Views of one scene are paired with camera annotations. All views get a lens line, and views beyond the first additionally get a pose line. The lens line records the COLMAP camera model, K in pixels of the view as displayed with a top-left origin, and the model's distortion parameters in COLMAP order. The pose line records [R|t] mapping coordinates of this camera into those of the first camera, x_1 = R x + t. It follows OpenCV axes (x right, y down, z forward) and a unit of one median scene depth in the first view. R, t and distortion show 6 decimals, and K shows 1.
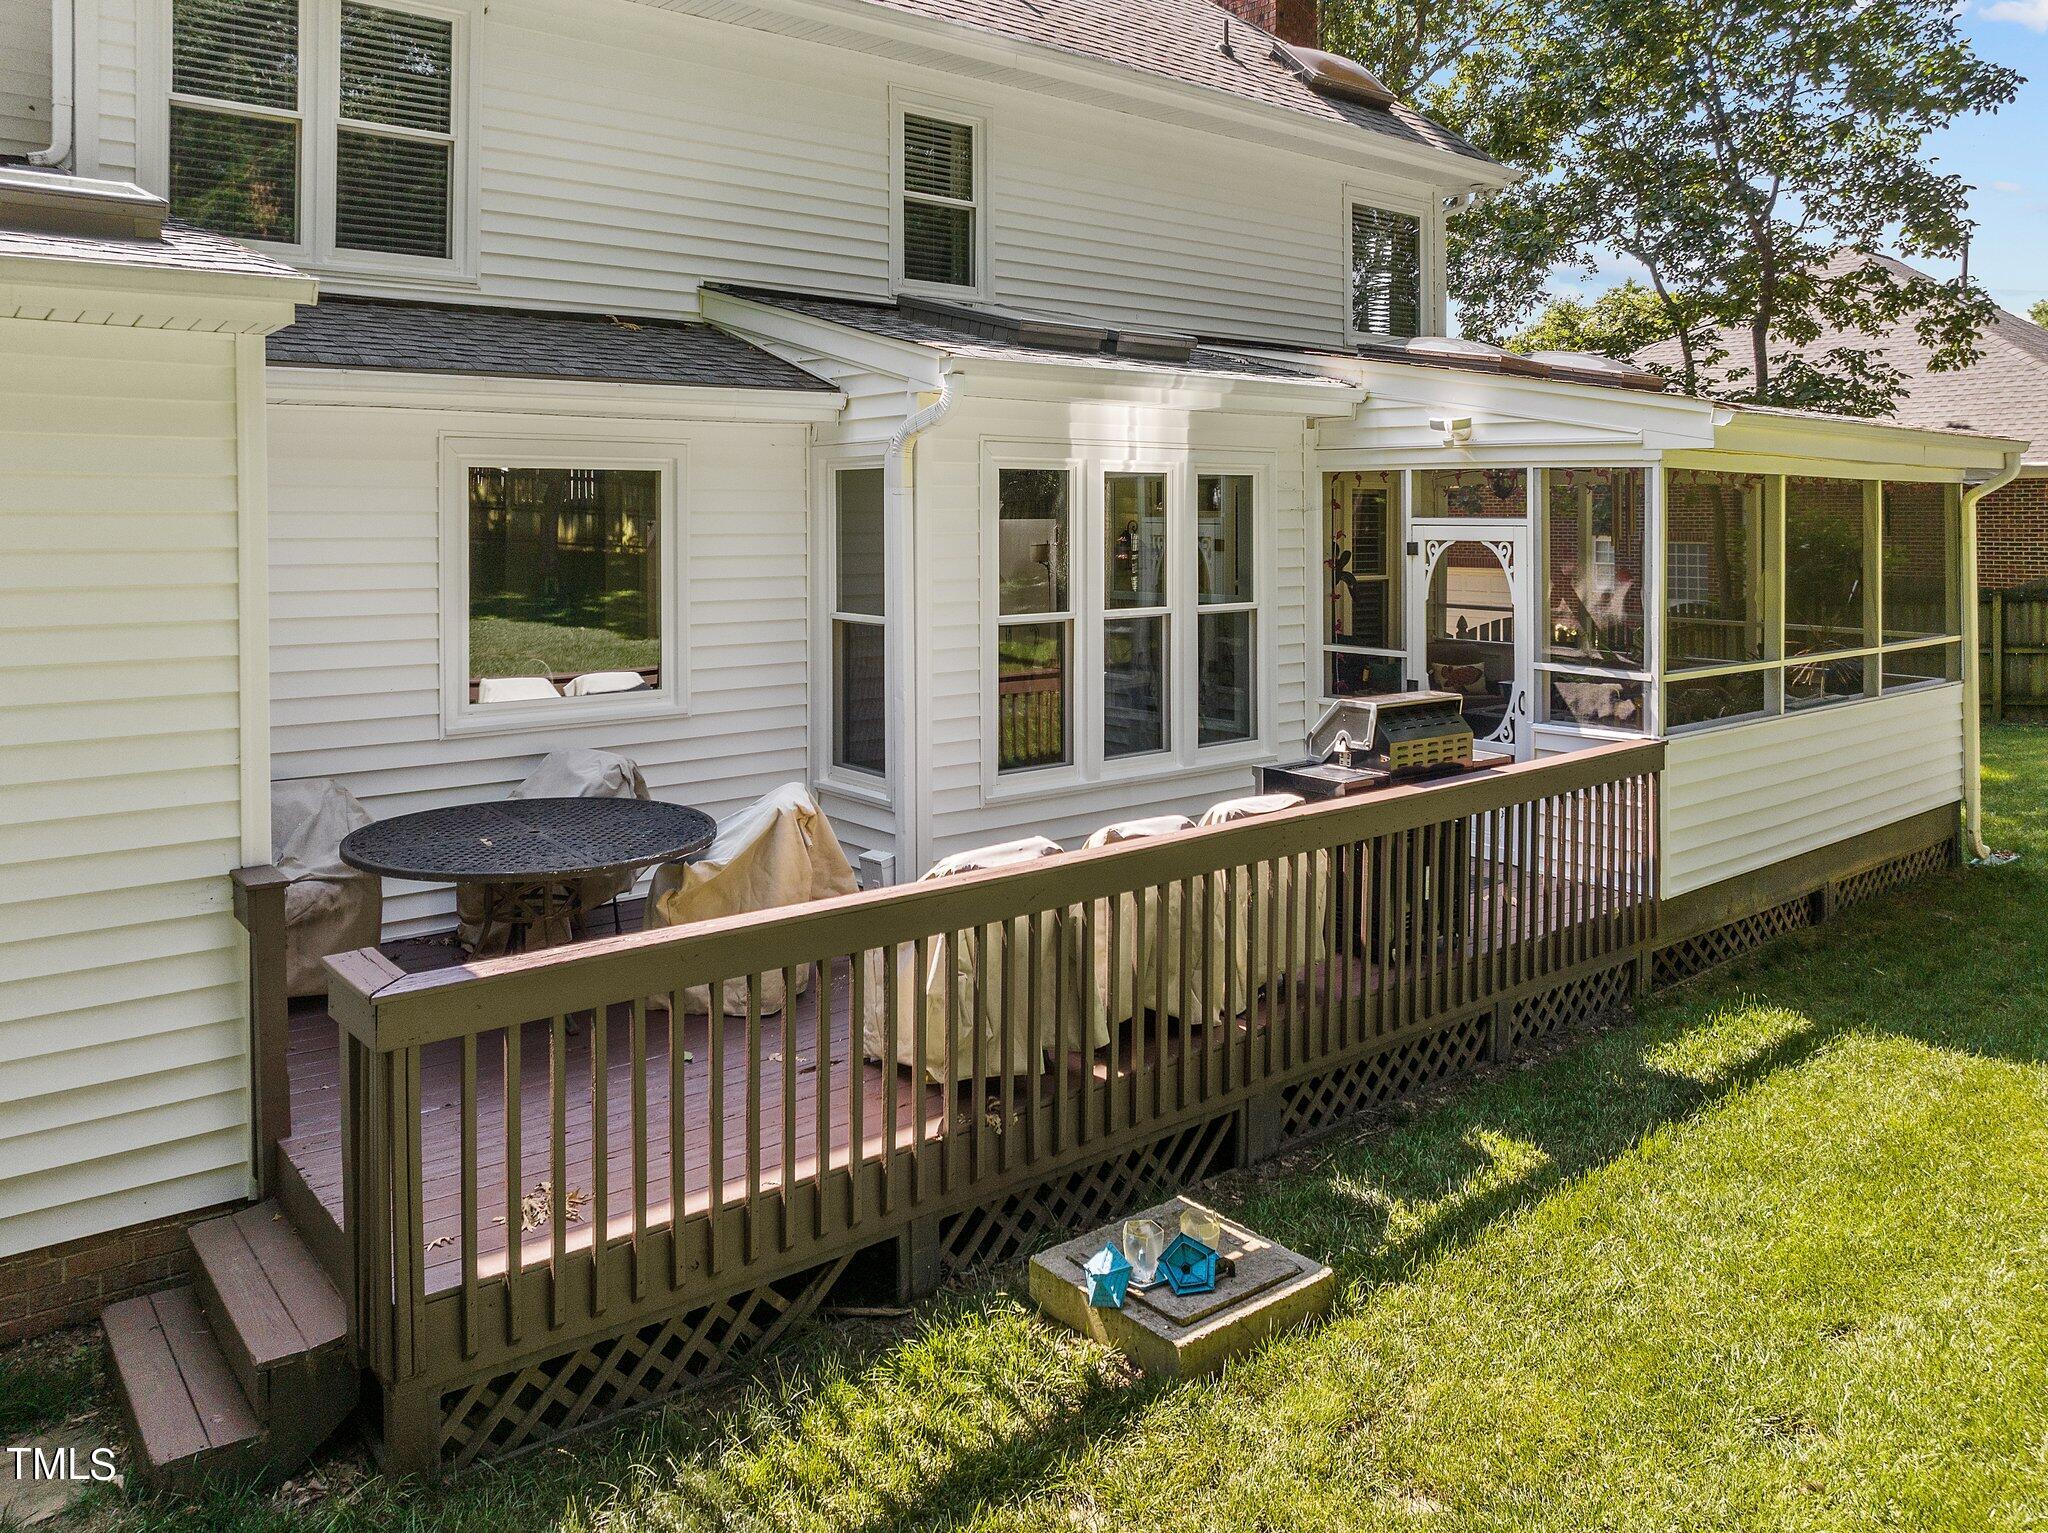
lens RADIAL K [[1522.9, 0, 1024.0], [0, 1522.9, 766.5], [0, 0, 1]] dist [-0.034184, -0.003685]
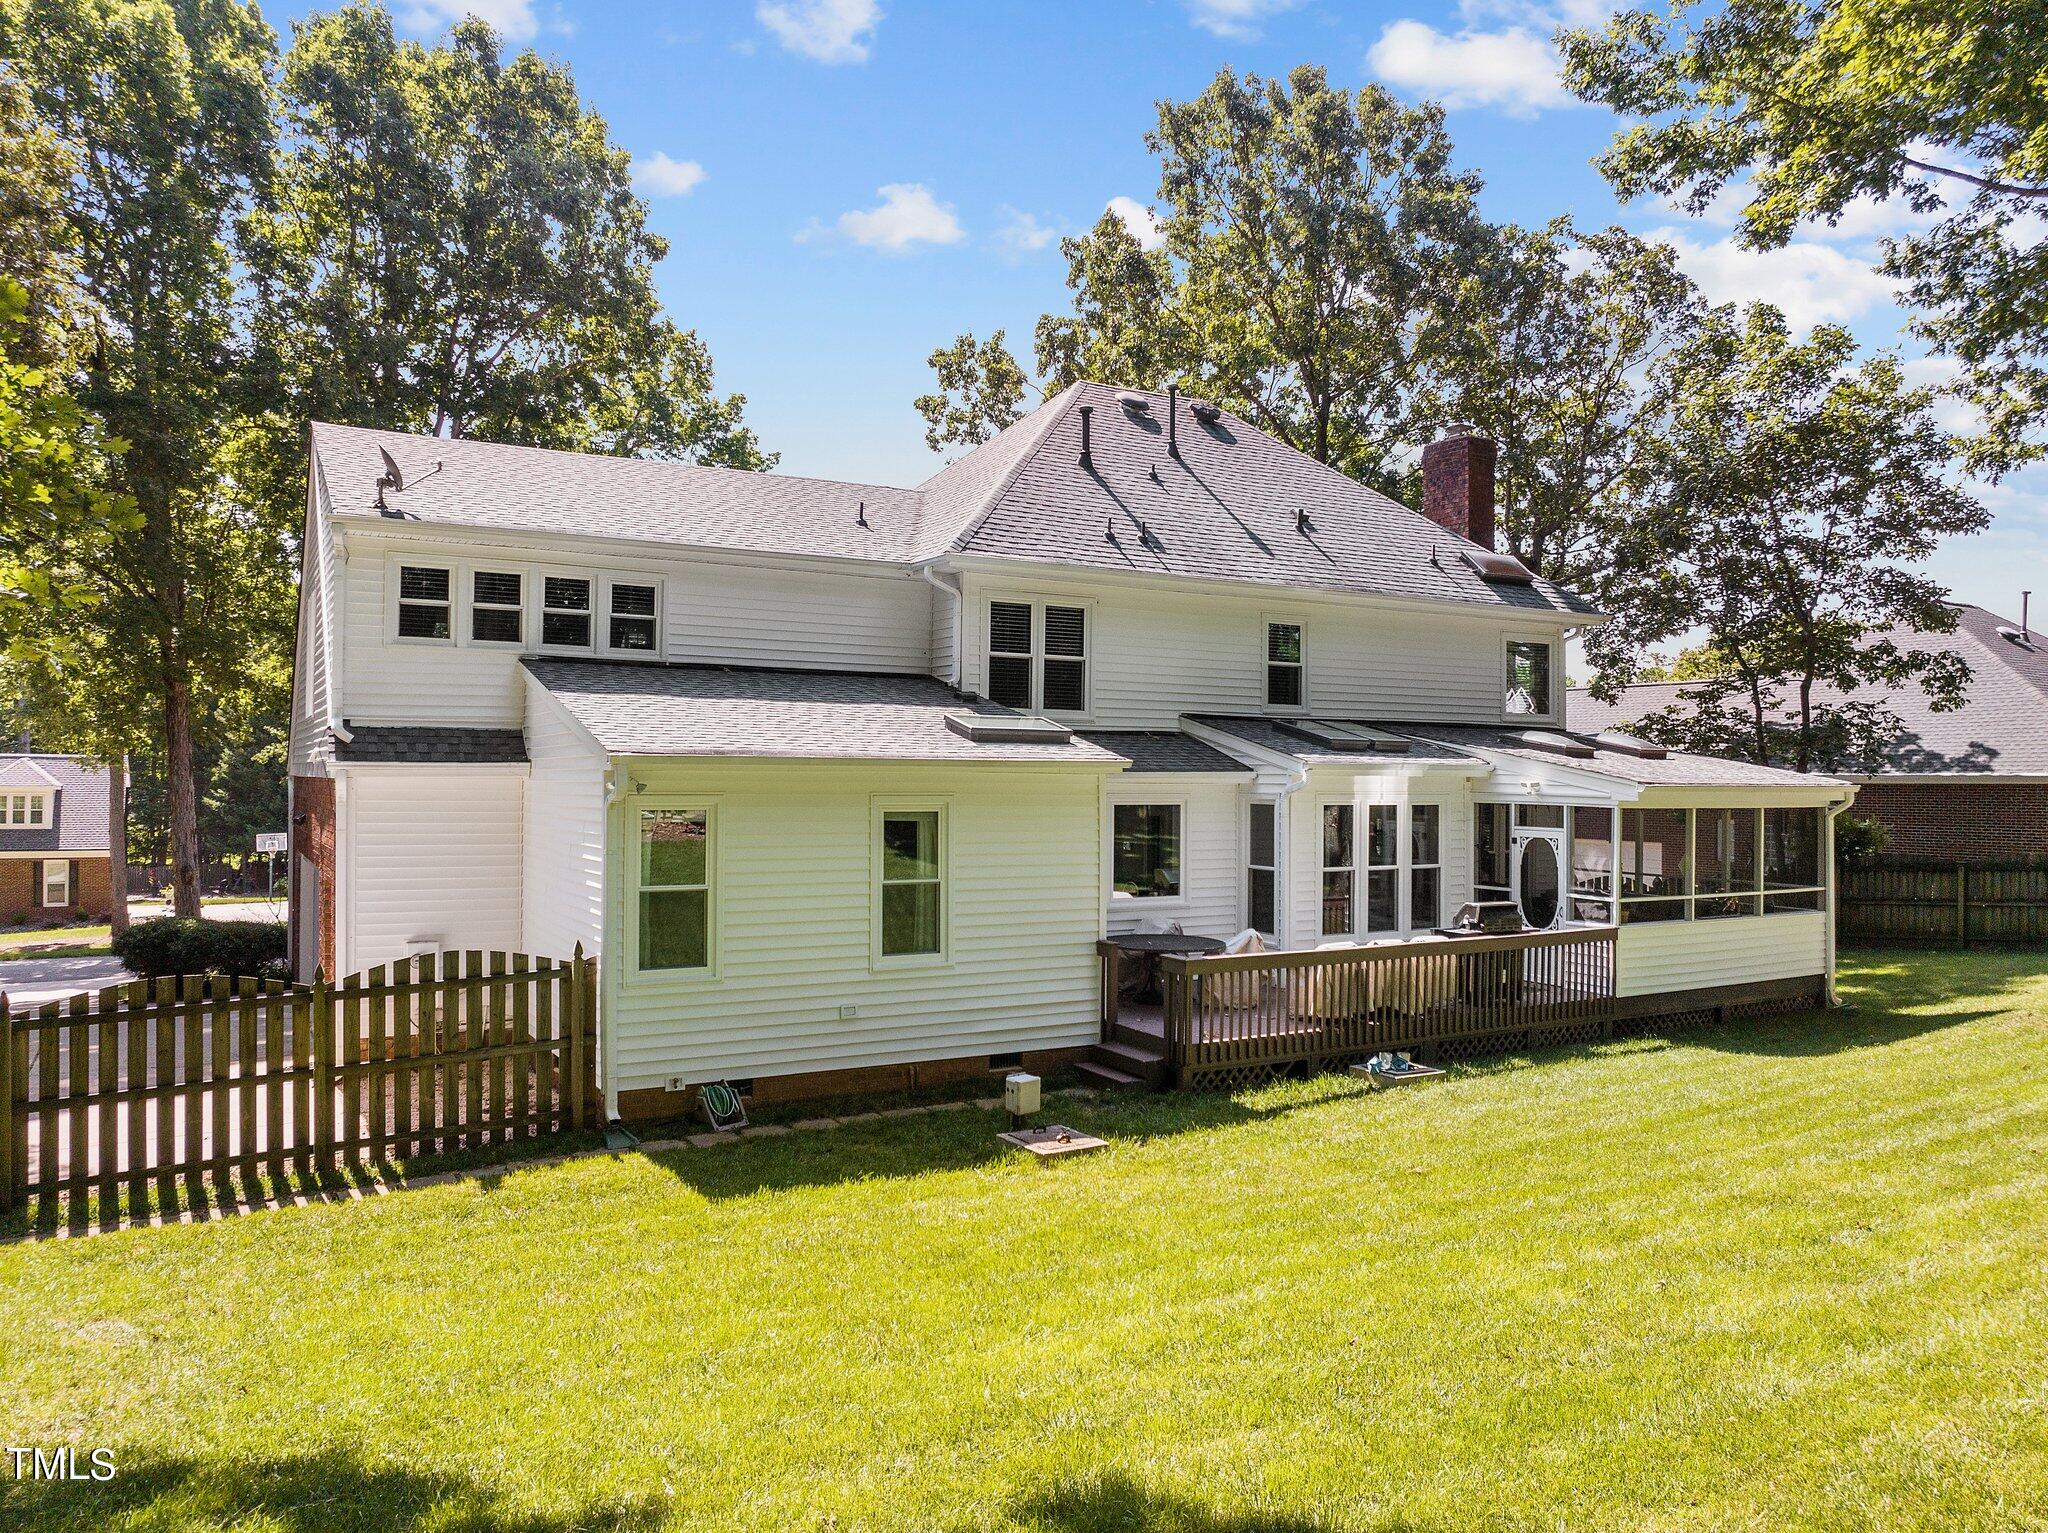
lens RADIAL K [[1459.1, 0, 1026.7], [0, 1459.1, 838.3], [0, 0, 1]] dist [-0.000233, -0.133052]
pose [[0.987062, 0.017086, -0.159425, -0.102808], [-0.035810, 0.992682, -0.115326, 0.123225], [0.156288, 0.119543, 0.980451, -1.201013]]
